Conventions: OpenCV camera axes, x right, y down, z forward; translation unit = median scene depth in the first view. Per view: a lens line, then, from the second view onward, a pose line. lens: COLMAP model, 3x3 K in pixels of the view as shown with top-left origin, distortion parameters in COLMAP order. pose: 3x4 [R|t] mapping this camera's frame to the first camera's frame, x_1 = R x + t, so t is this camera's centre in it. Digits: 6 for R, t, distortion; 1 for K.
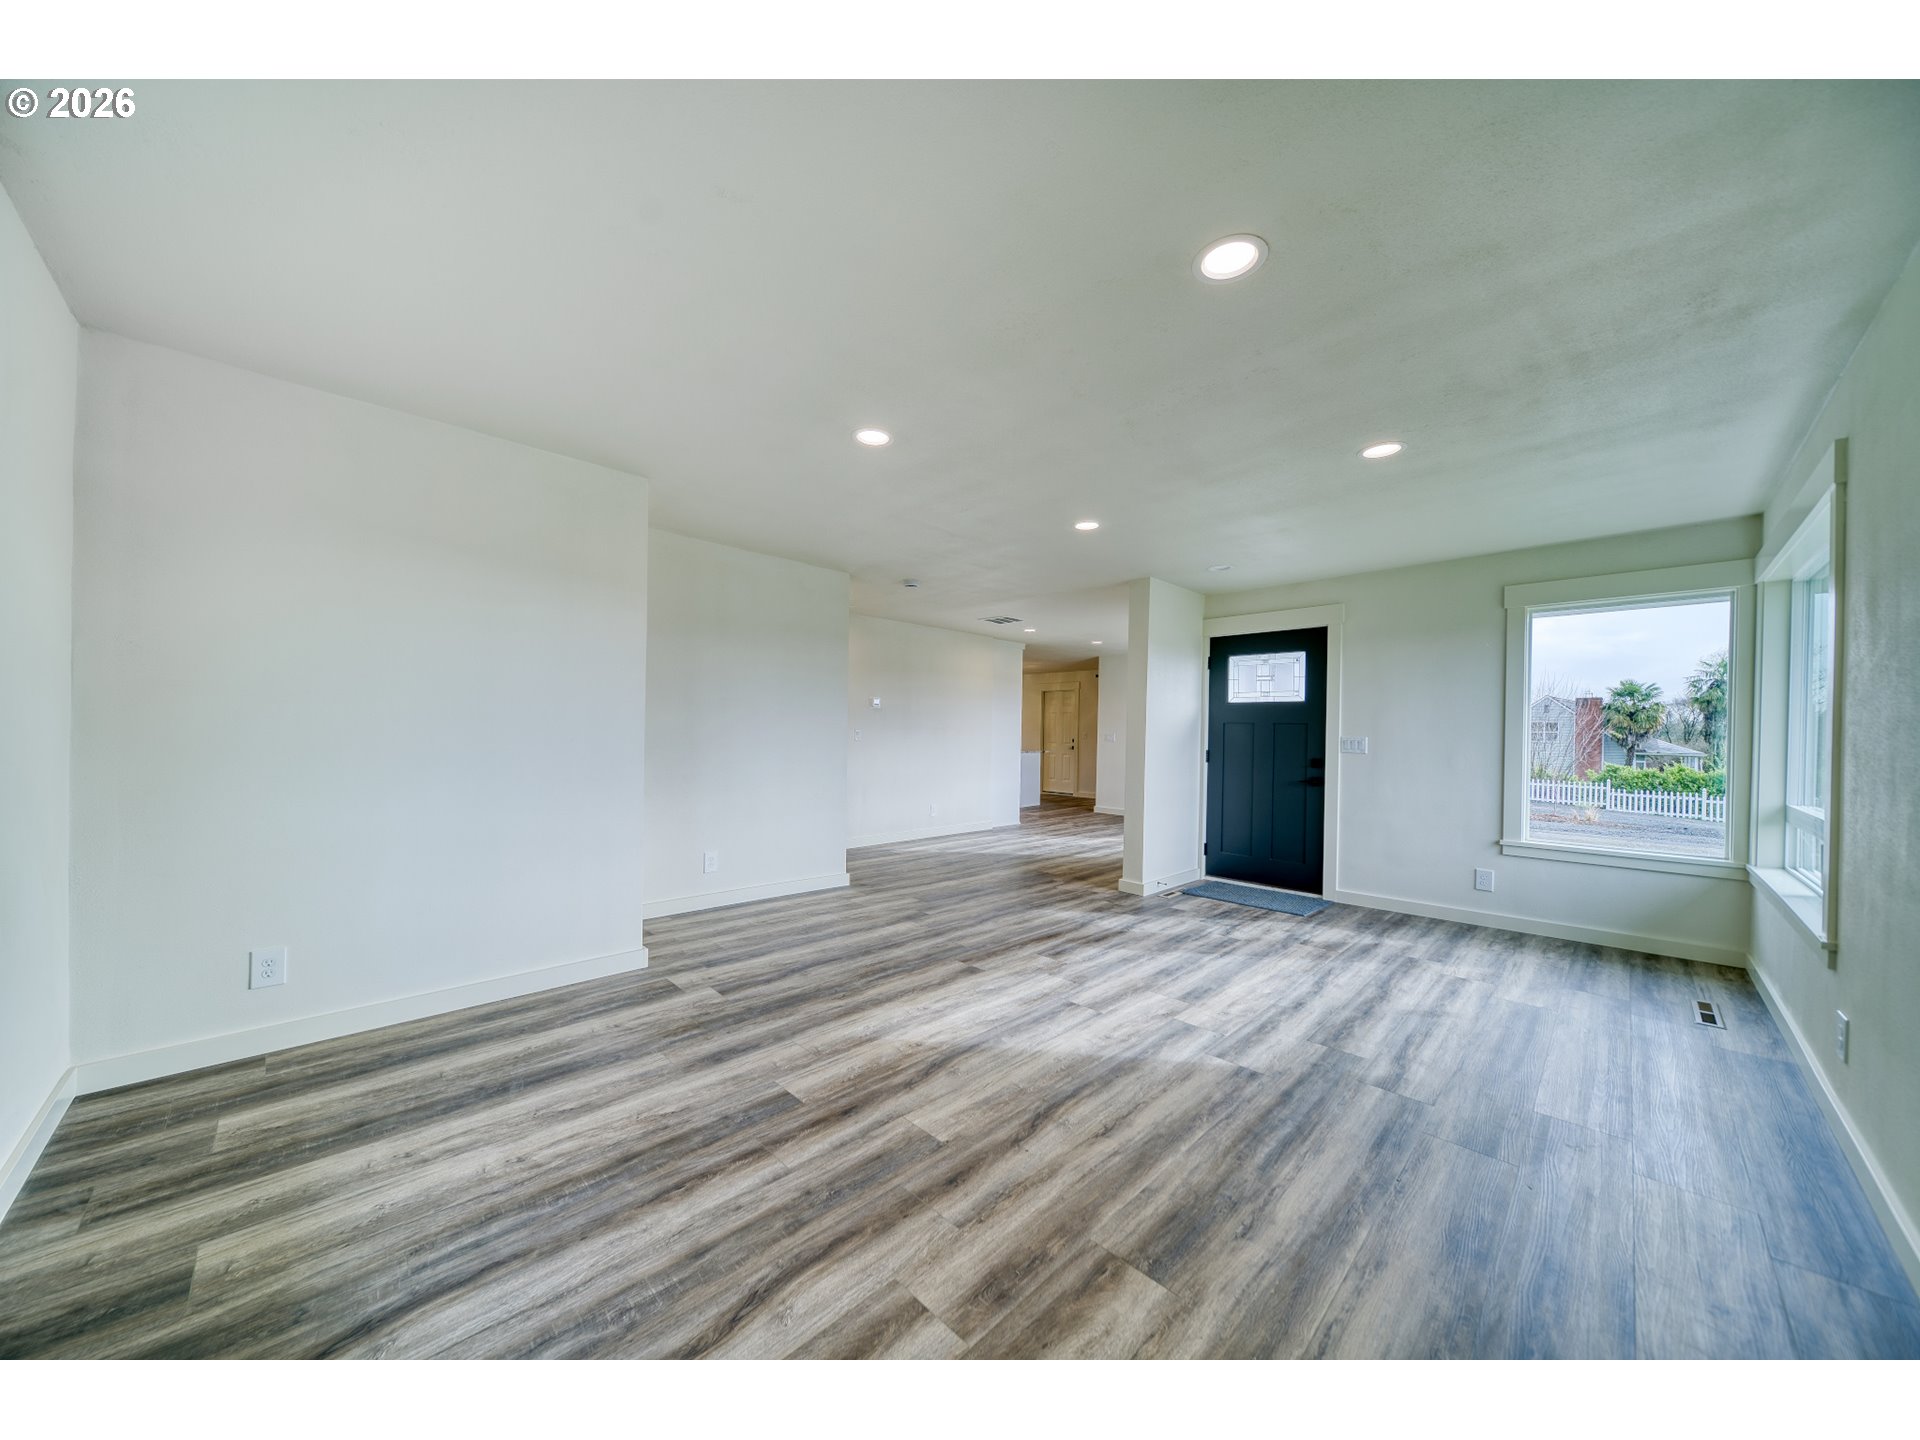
lens RADIAL K [[674.9, 0, 960.0], [0, 674.9, 720.0], [0, 0, 1]] dist [-0.000096, -0.000025]
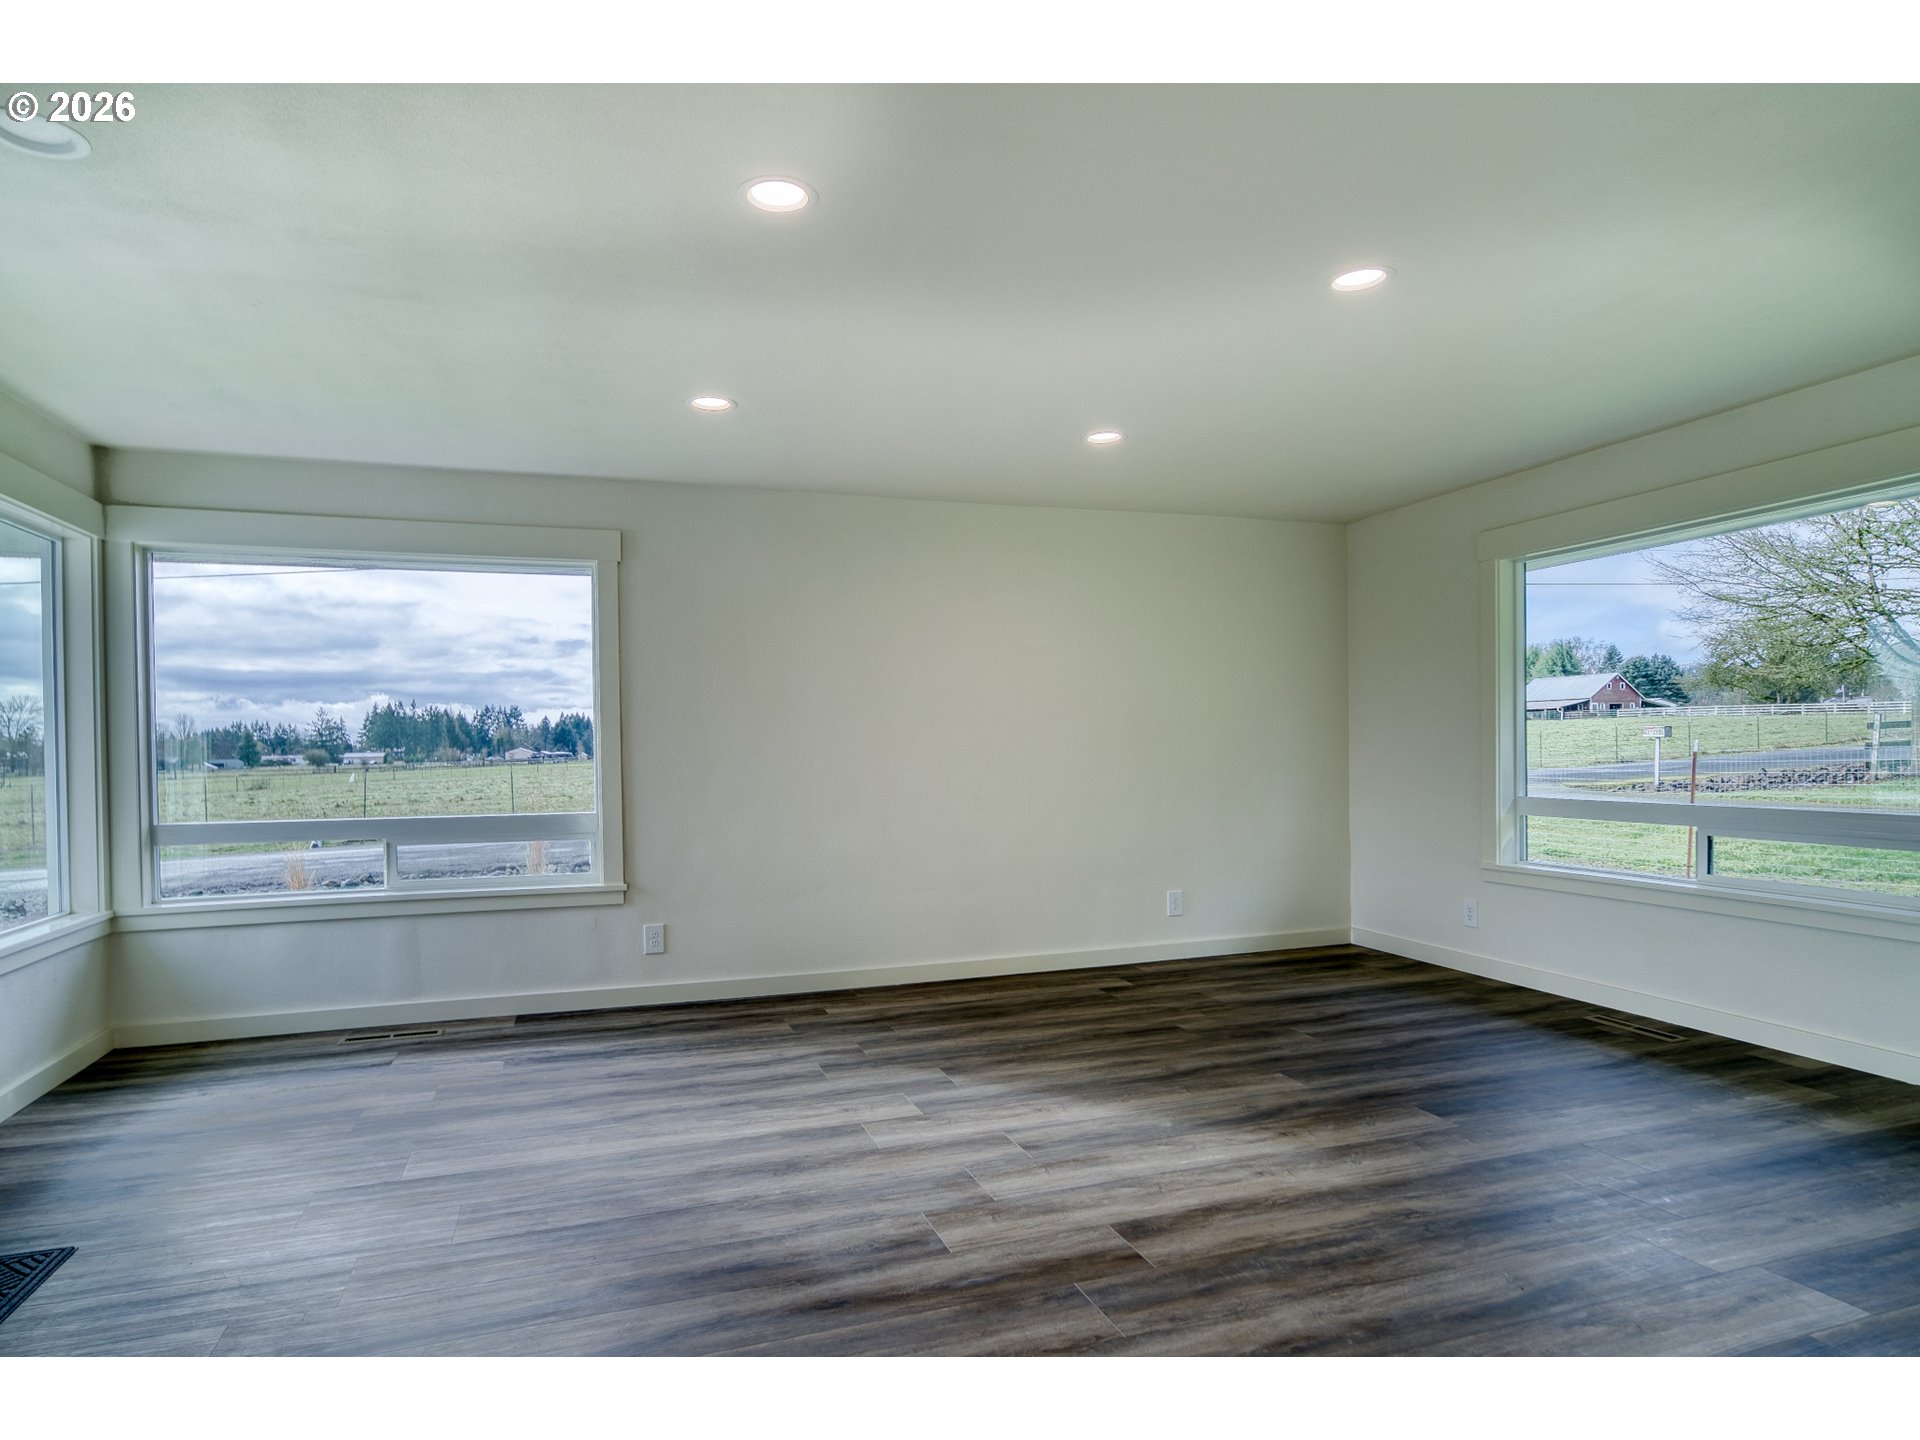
lens RADIAL K [[980.0, 0, 960.0], [0, 980.0, 752.0], [0, 0, 1]] dist [-0.001515, -0.000383]
pose [[-0.888965, -0.008004, 0.457905, -0.215880], [-0.009300, 0.999957, -0.000576, 0.036719], [-0.457880, -0.004771, -0.889001, 1.924801]]
